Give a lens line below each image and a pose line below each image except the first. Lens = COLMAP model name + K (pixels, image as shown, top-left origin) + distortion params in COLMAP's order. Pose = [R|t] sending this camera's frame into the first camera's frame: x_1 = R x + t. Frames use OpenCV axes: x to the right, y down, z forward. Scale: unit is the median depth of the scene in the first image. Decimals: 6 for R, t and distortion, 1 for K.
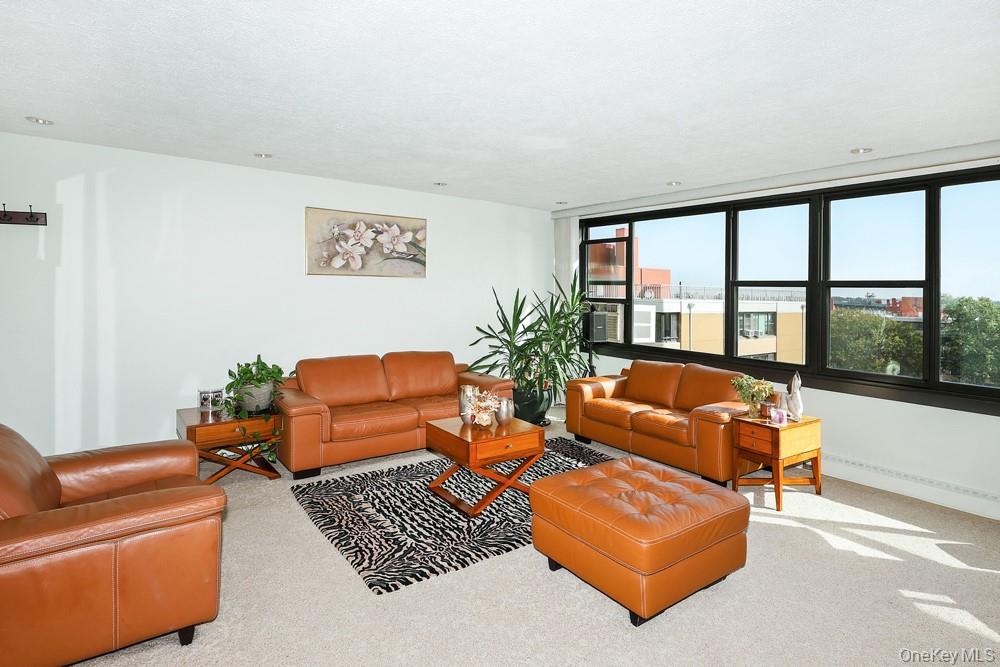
lens RADIAL K [[541.5, 0, 567.0], [0, 541.5, 295.6], [0, 0, 1]] dist [-0.000583, -0.000799]
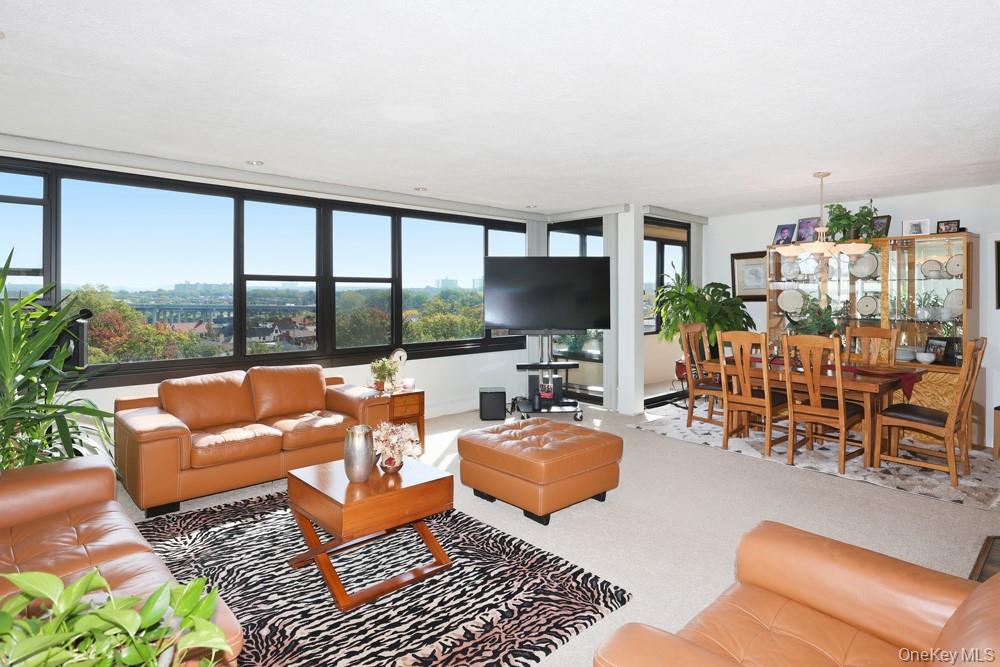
lens RADIAL K [[536.6, 0, 478.4], [0, 536.6, 286.7], [0, 0, 1]] dist [-0.003194, -0.000467]
pose [[-0.030266, -0.012067, 0.999469, -0.824096], [-0.001190, 0.999927, 0.012036, -0.022138], [-0.999541, -0.000825, -0.030278, 0.815240]]
